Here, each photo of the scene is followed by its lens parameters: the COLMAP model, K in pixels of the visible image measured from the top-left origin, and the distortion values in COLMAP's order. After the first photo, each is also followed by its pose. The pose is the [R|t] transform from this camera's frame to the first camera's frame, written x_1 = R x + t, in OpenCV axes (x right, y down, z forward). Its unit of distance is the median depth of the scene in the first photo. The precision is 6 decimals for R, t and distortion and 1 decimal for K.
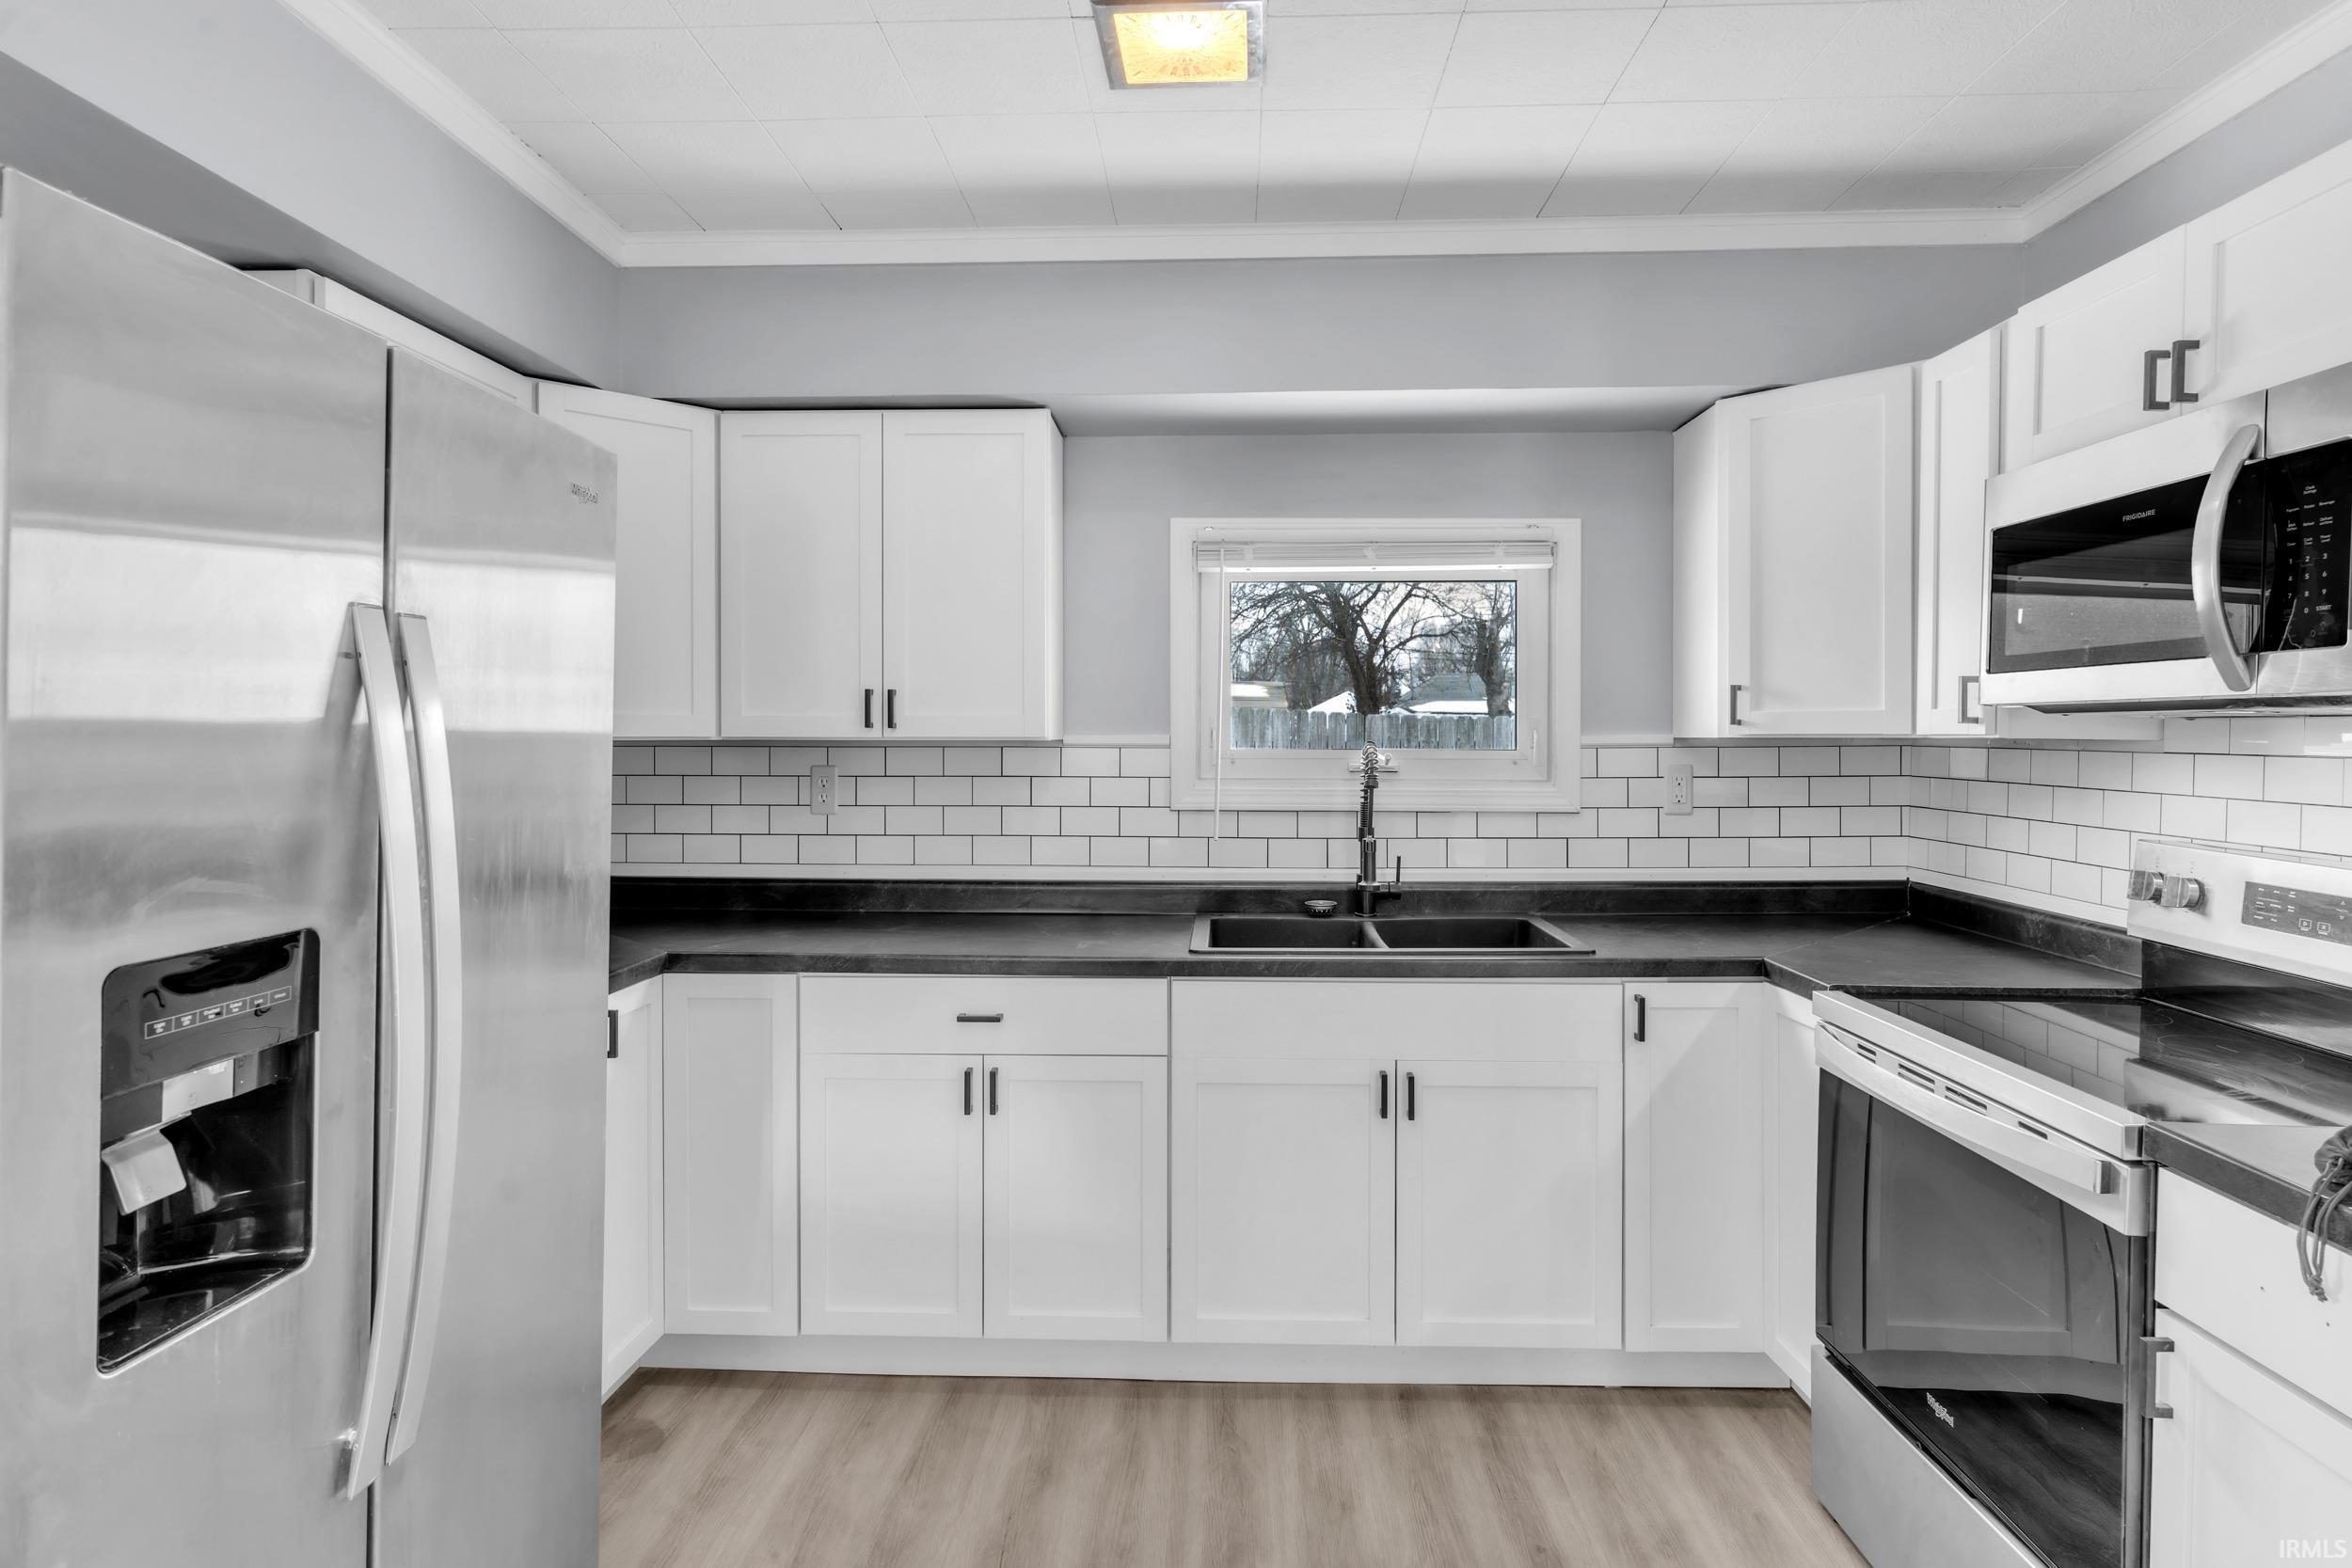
lens RADIAL K [[1265.5, 0, 1176.3], [0, 1265.5, 743.2], [0, 0, 1]] dist [-0.009047, 0.001568]
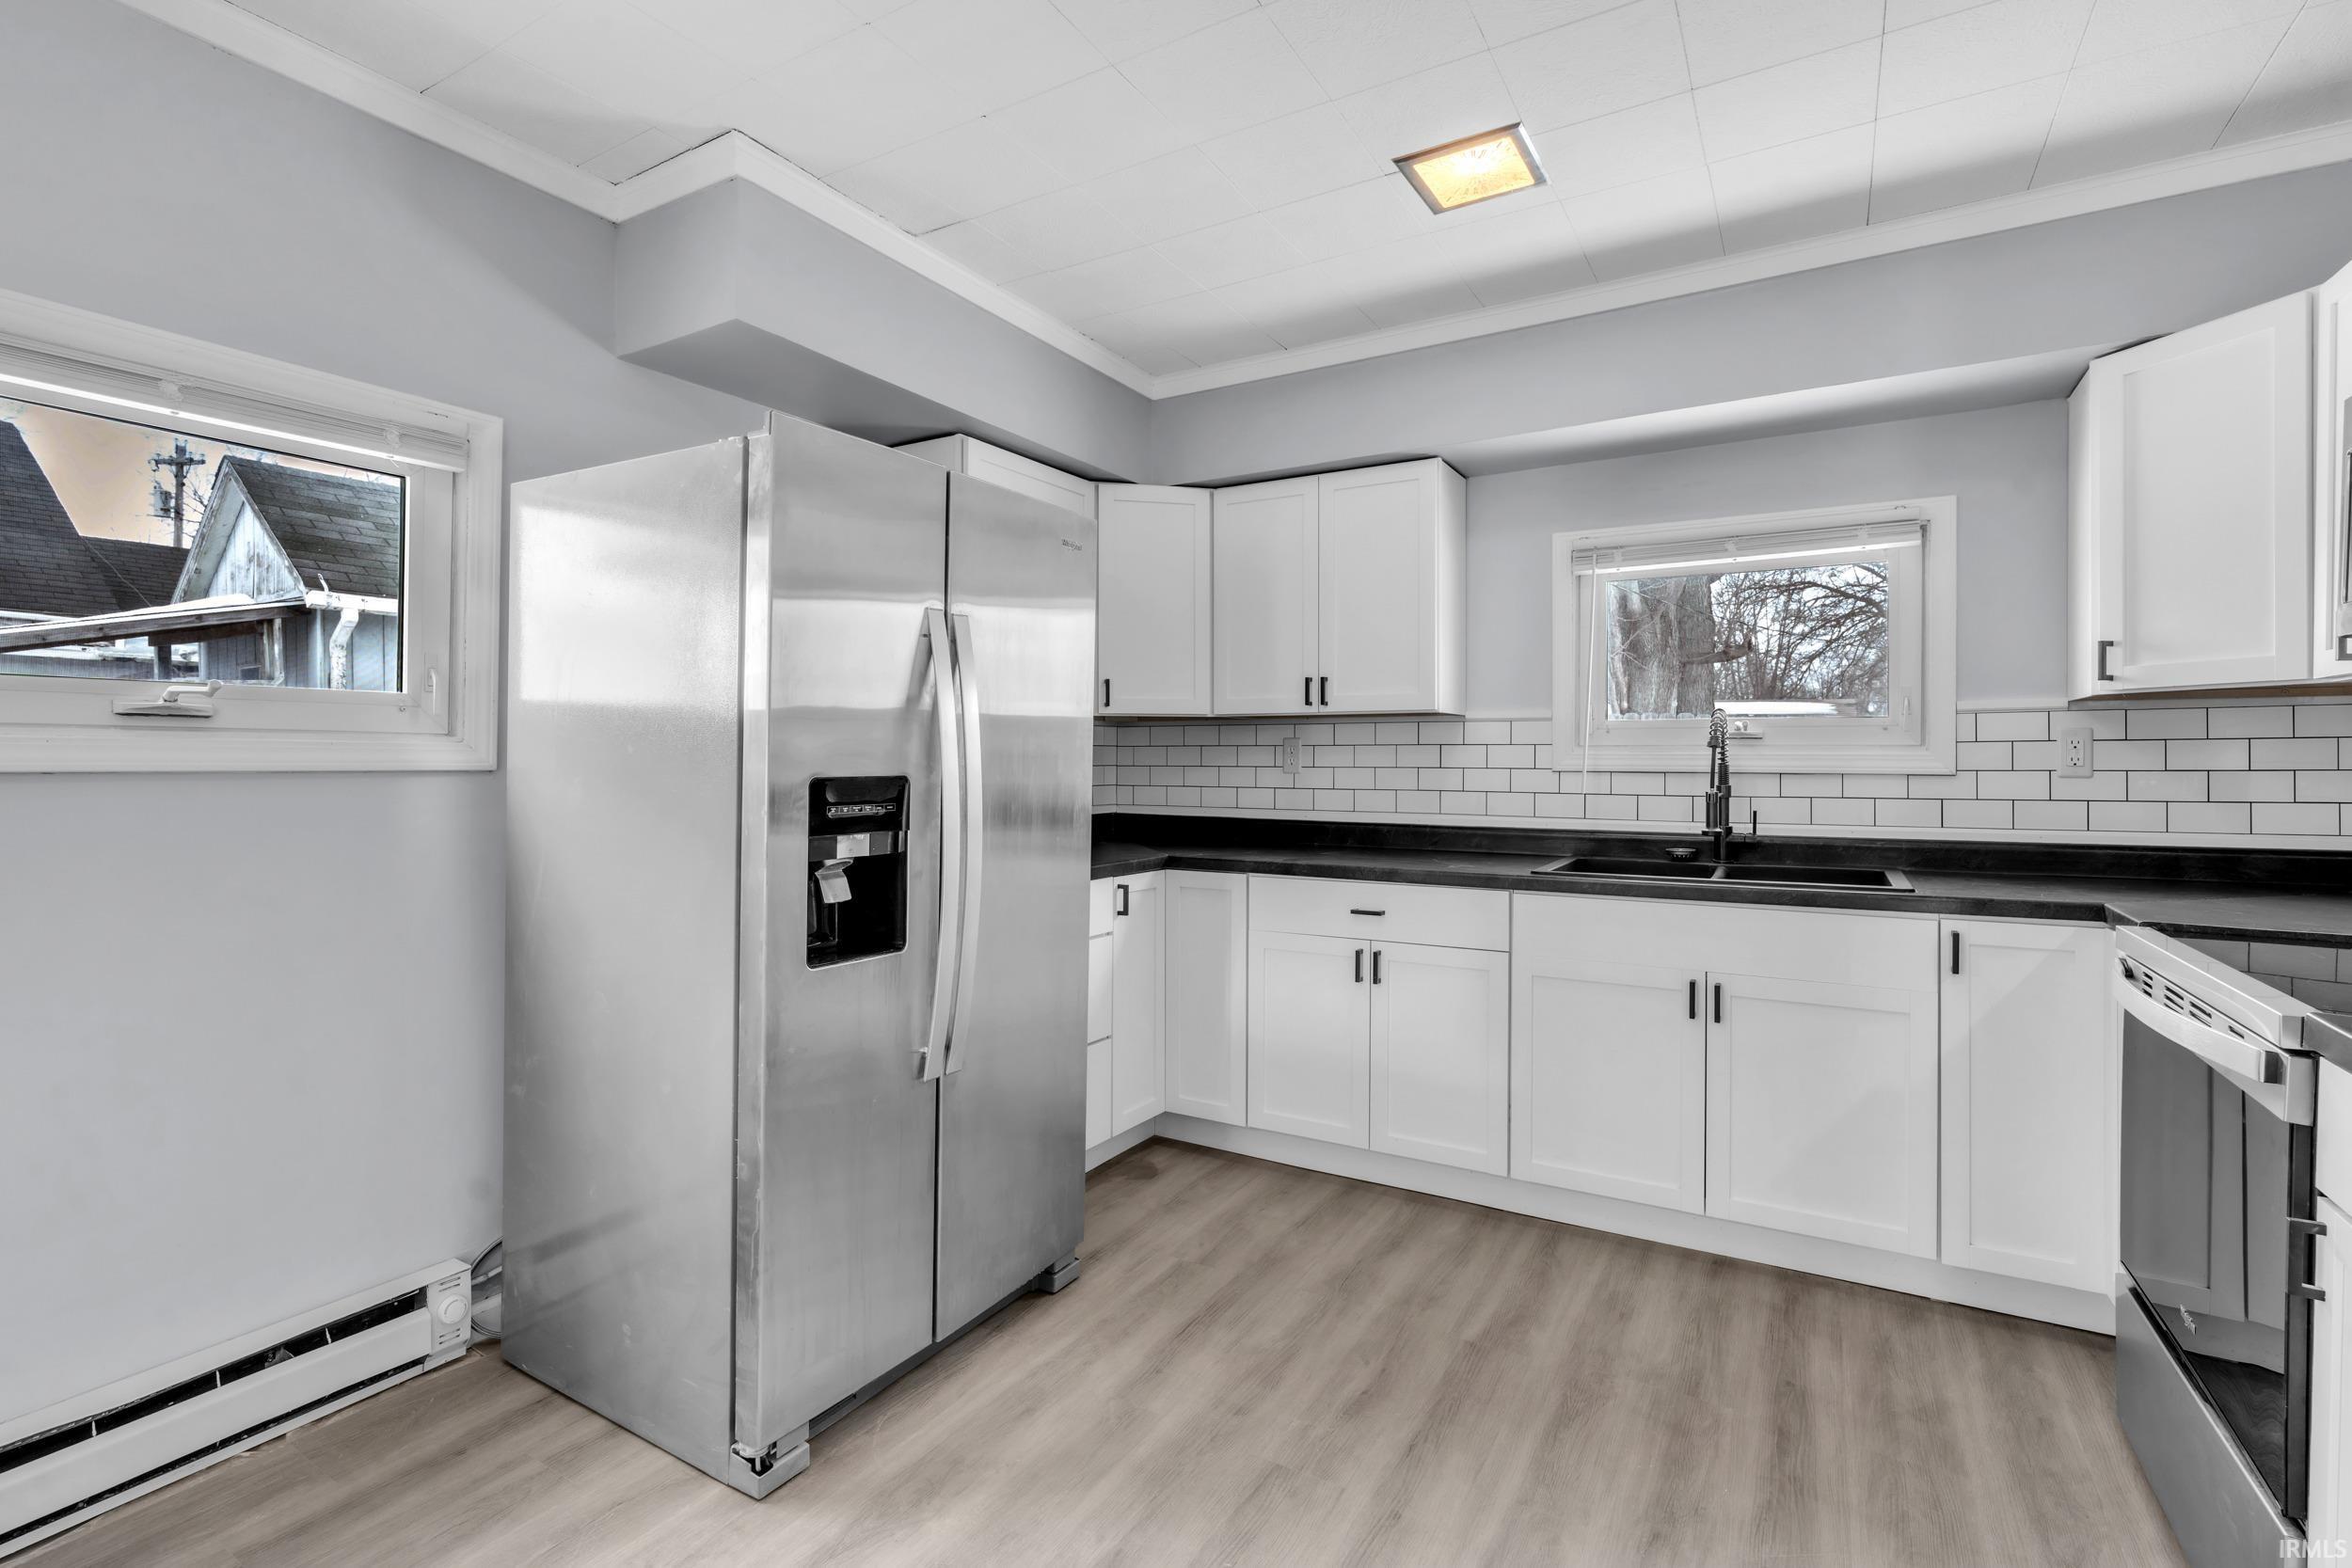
lens RADIAL K [[1085.0, 0, 1173.0], [0, 1085.0, 758.3], [0, 0, 1]] dist [-0.001173, 0.000597]
pose [[0.876369, 0.000720, -0.481639, 0.224303], [-0.004121, 0.999973, -0.006003, 0.060169], [0.481622, 0.007246, 0.876349, -0.124118]]
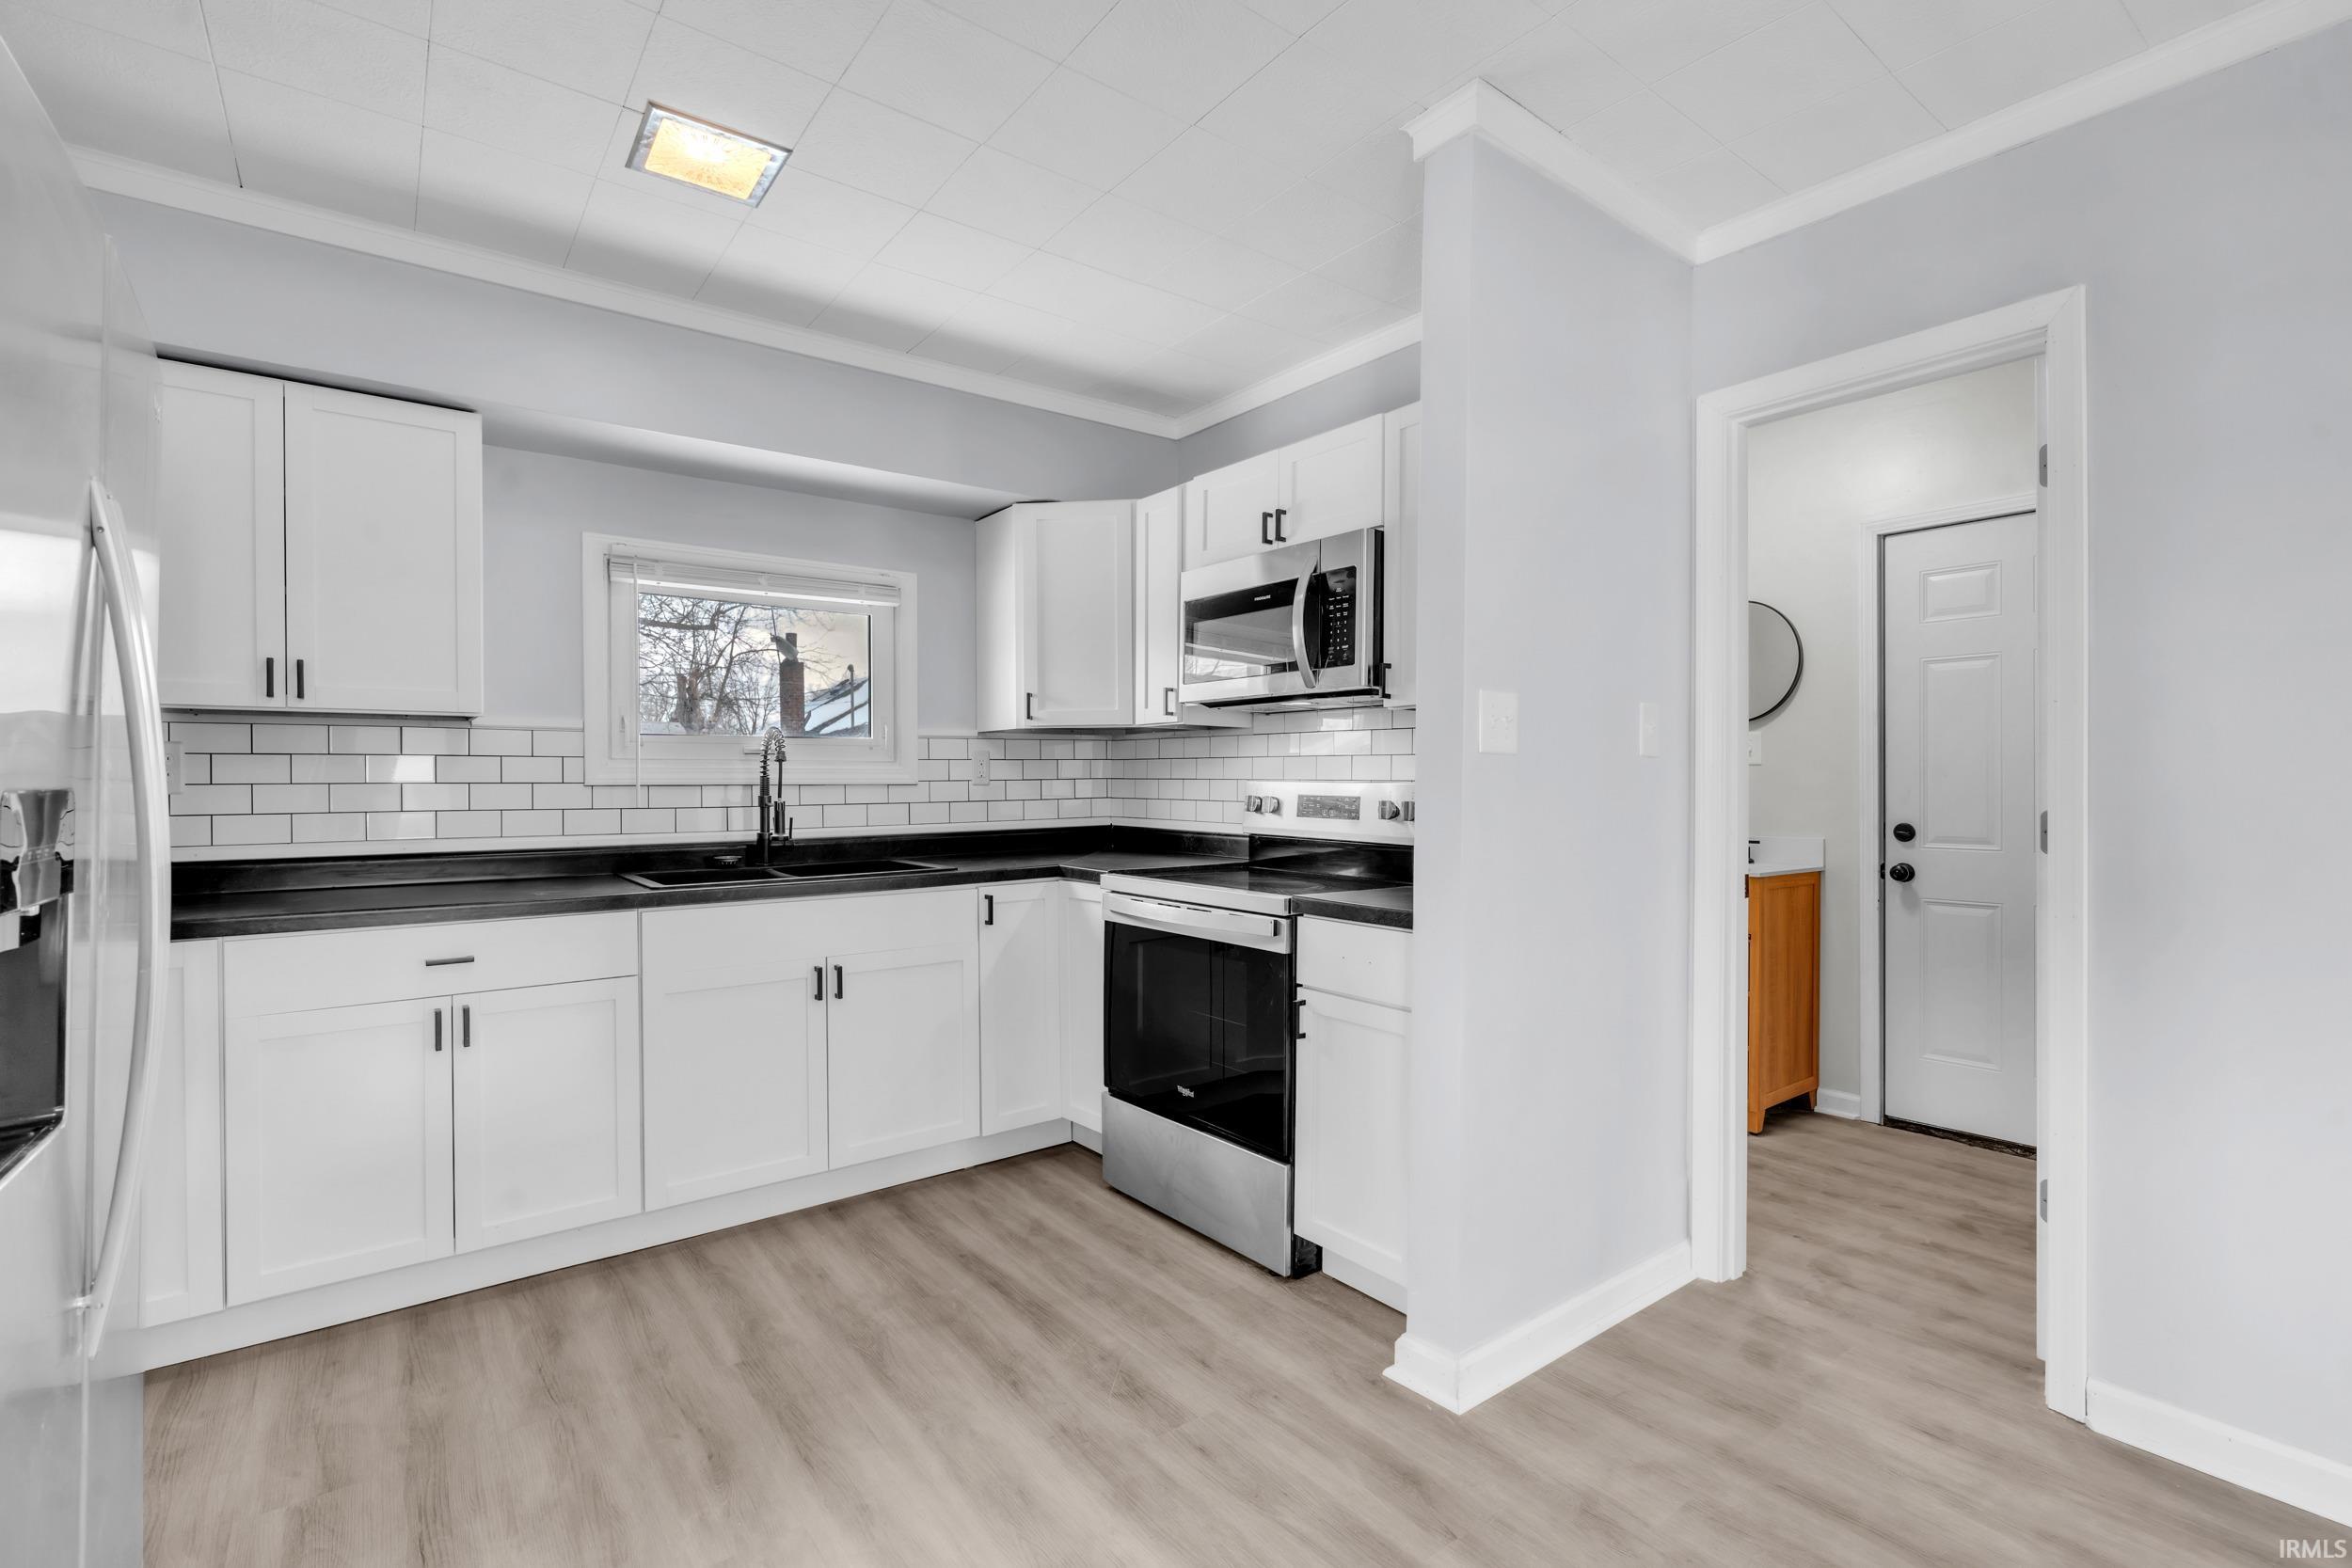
lens RADIAL K [[1070.9, 0, 1176.0], [0, 1070.9, 784.0], [0, 0, 1]] dist [-0.000396, 0.000440]
pose [[0.770380, -0.005715, 0.637560, -0.262764], [0.008970, 0.999958, -0.001876, 0.072560], [-0.637523, 0.007164, 0.770398, -0.112651]]
